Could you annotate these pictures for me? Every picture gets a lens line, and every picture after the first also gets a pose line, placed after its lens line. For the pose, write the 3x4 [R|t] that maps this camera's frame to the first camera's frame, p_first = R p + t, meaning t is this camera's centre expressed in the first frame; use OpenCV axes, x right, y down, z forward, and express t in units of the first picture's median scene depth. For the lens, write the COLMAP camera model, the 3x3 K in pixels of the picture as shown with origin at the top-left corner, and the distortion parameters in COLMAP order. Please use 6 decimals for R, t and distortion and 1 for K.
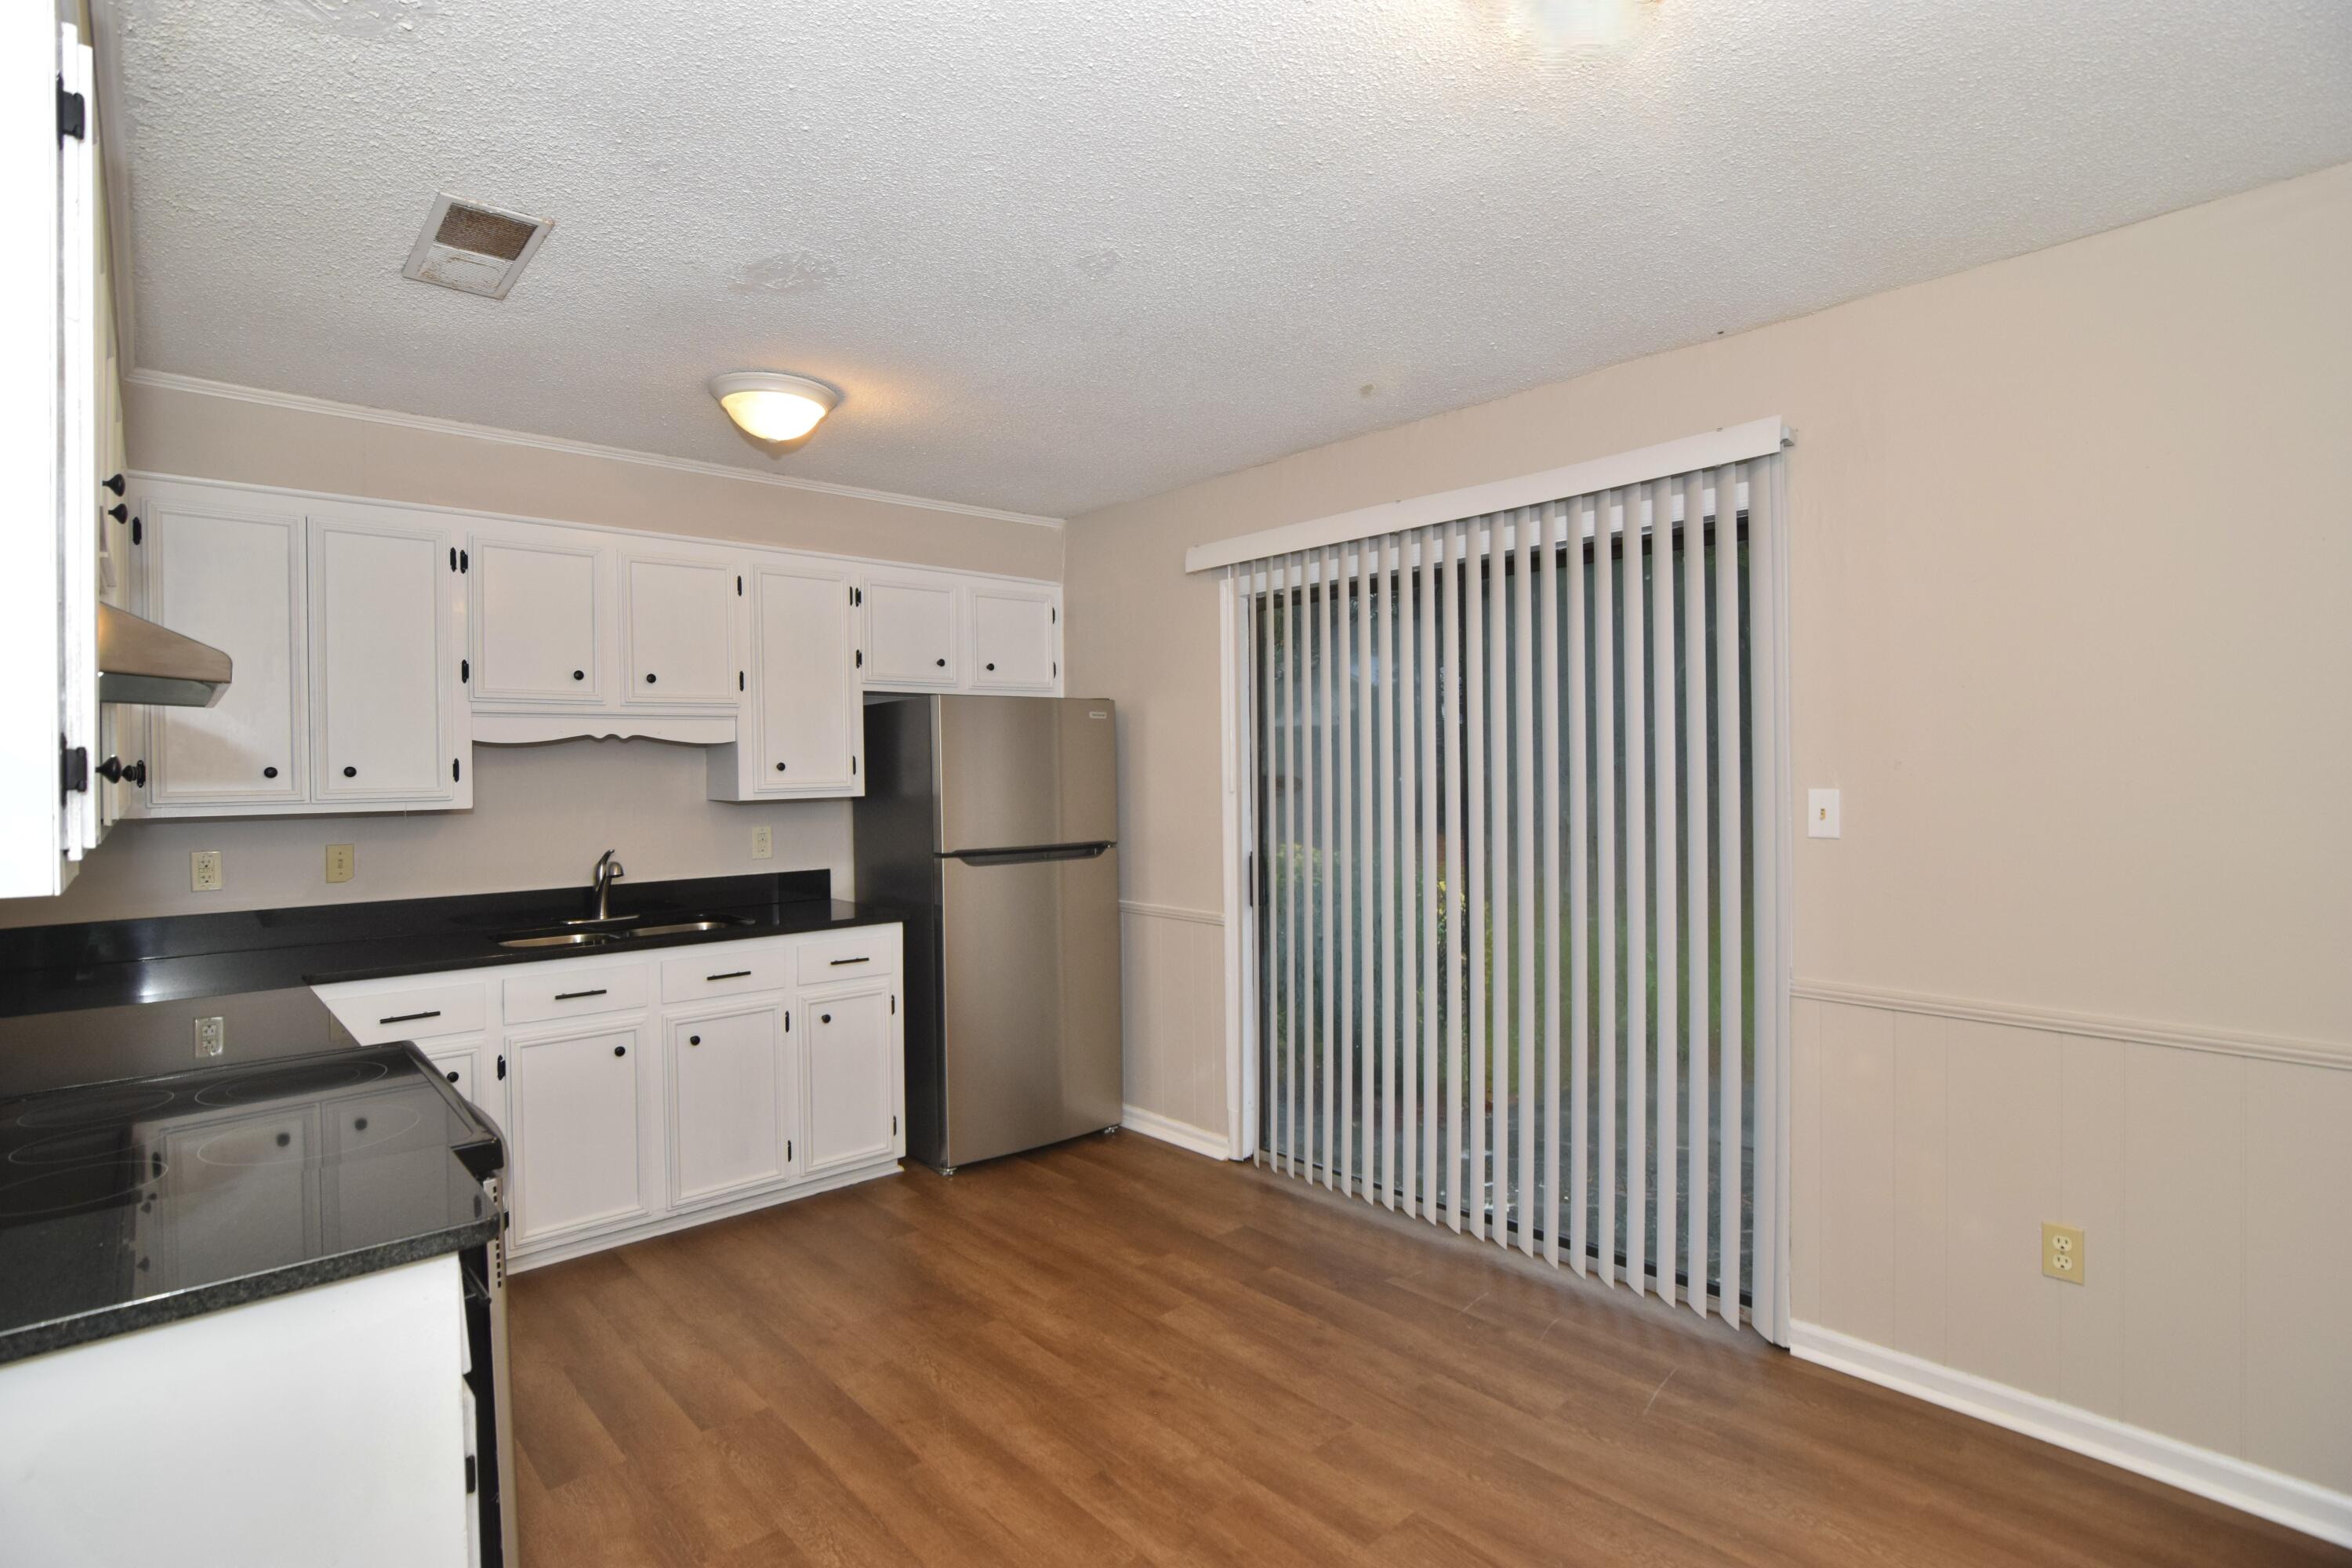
lens RADIAL K [[1163.4, 0, 1167.7], [0, 1163.4, 768.8], [0, 0, 1]] dist [-0.030369, 0.013854]
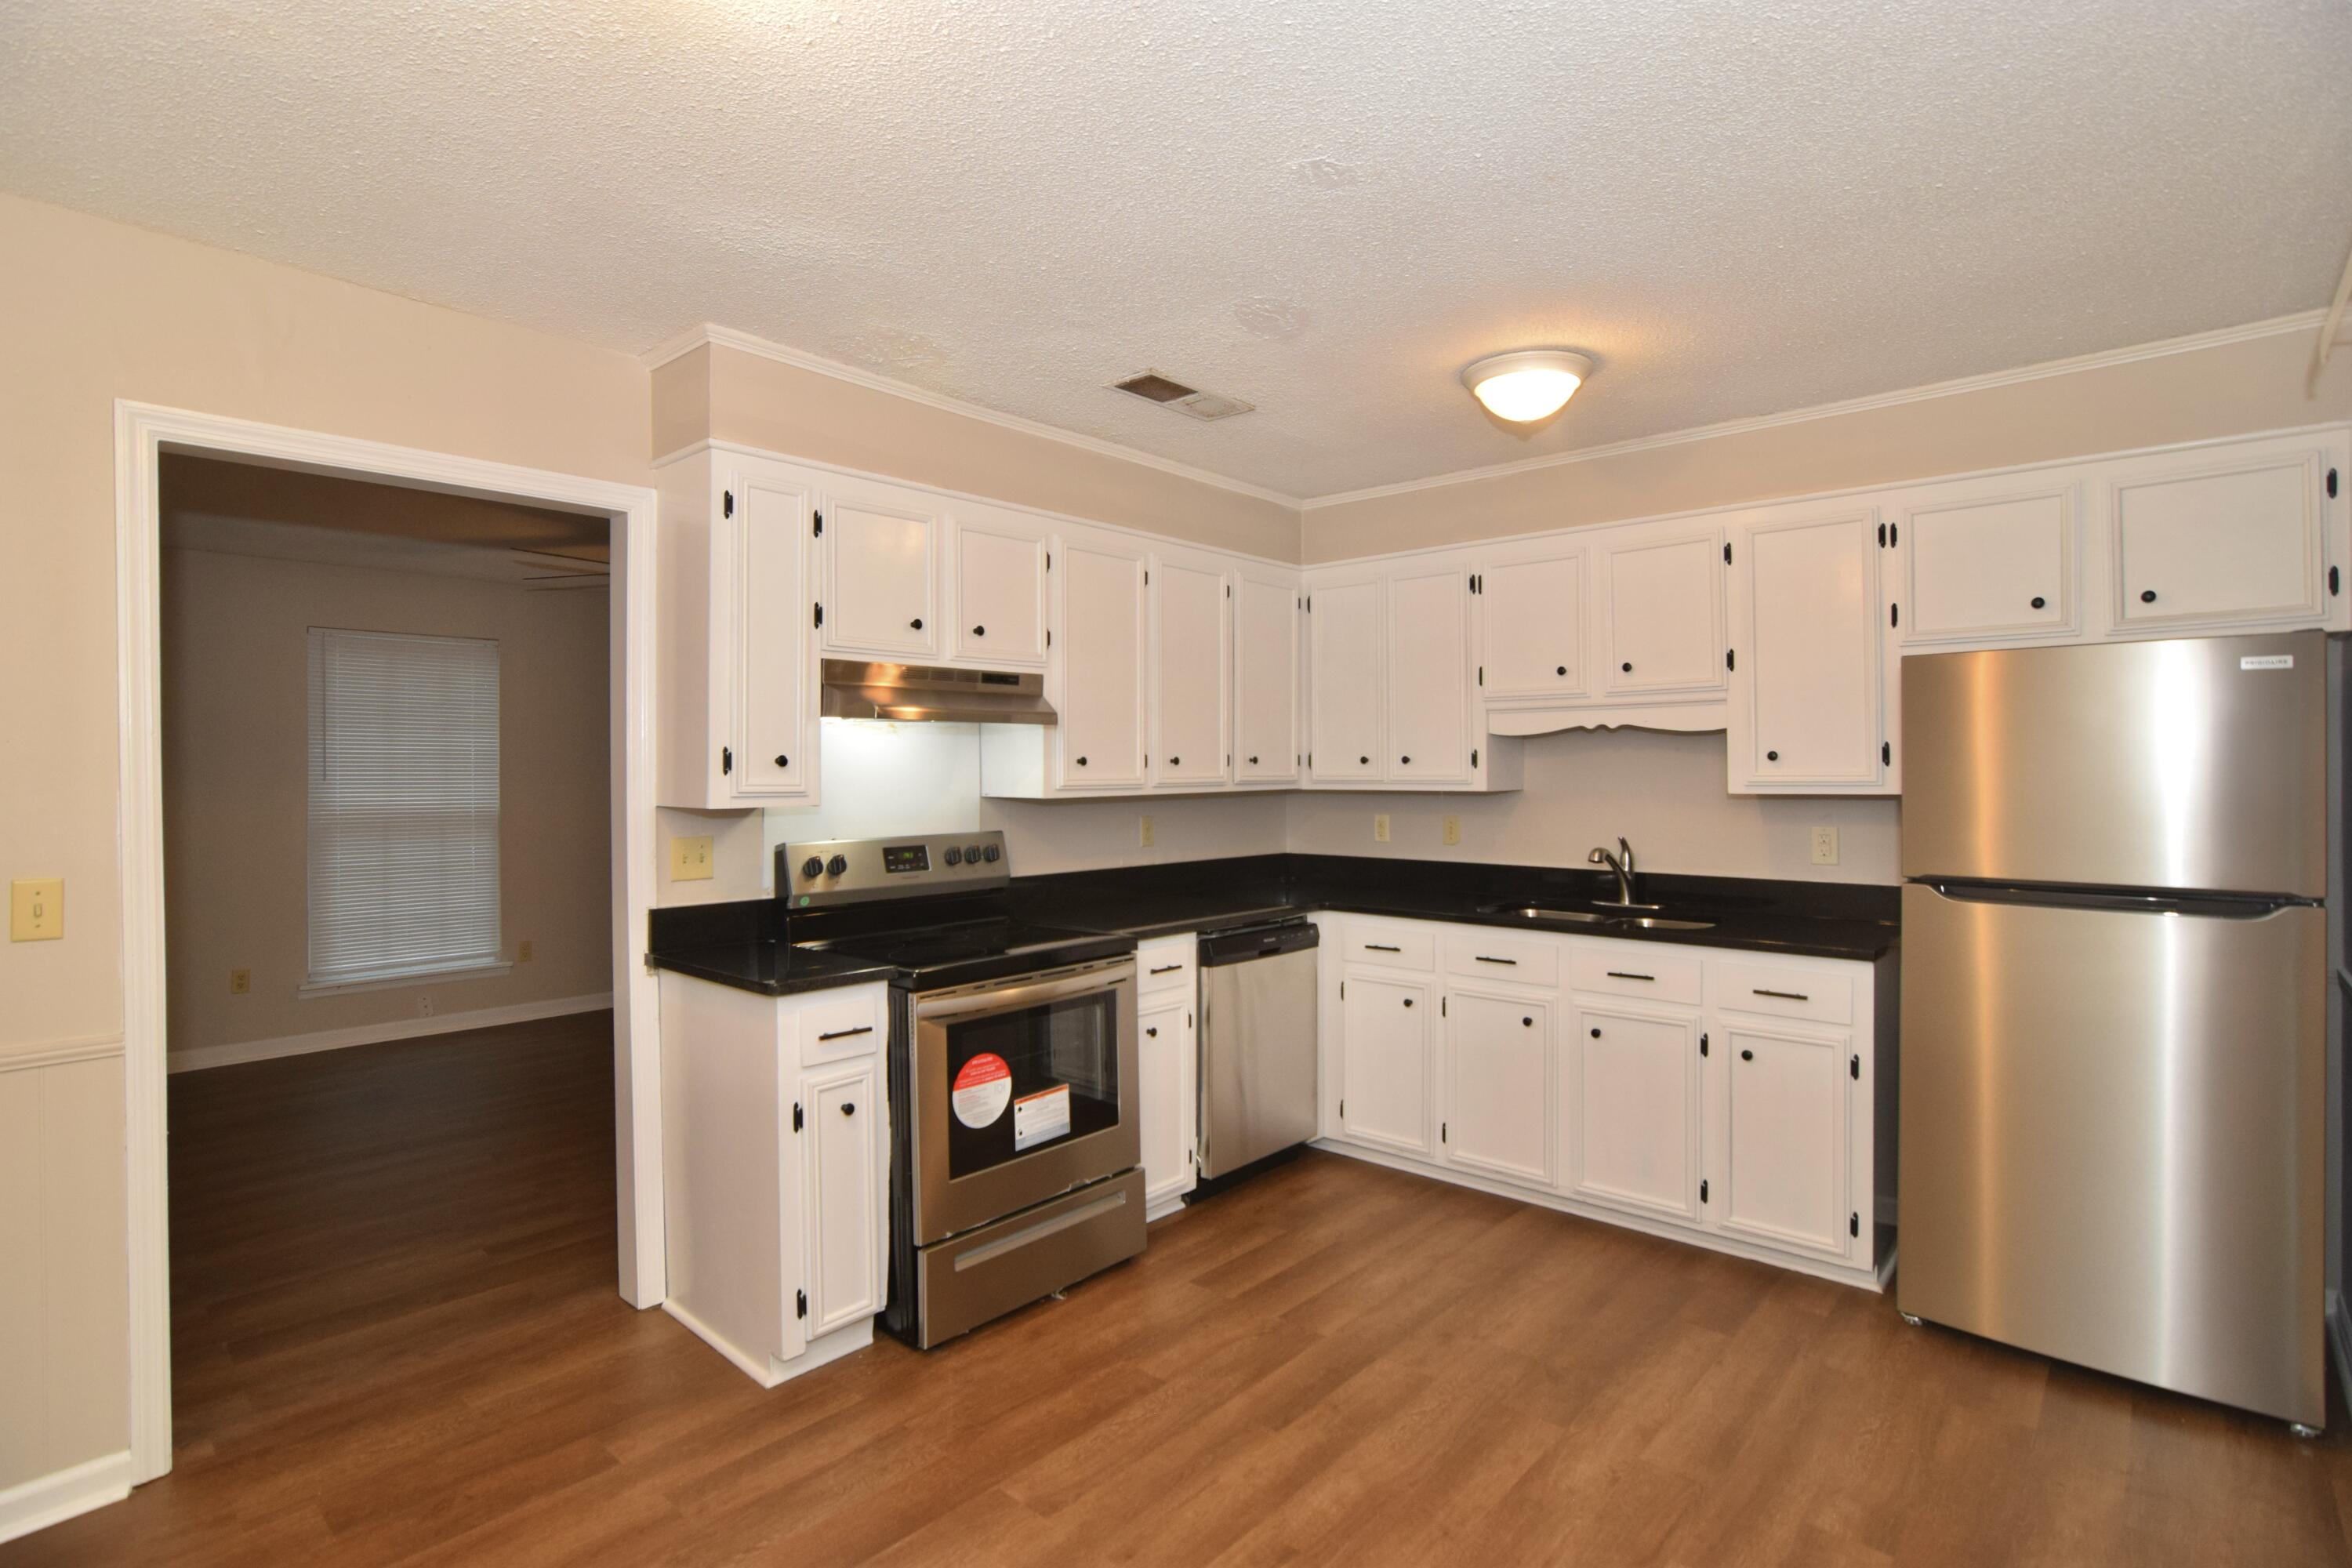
lens RADIAL K [[1163.4, 0, 1167.7], [0, 1163.4, 768.8], [0, 0, 1]] dist [-0.030369, 0.013854]
pose [[0.102016, 0.013697, -0.994688, 0.515882], [0.000985, 0.999903, 0.013870, -0.005251], [0.994782, -0.002395, 0.101993, 0.516016]]
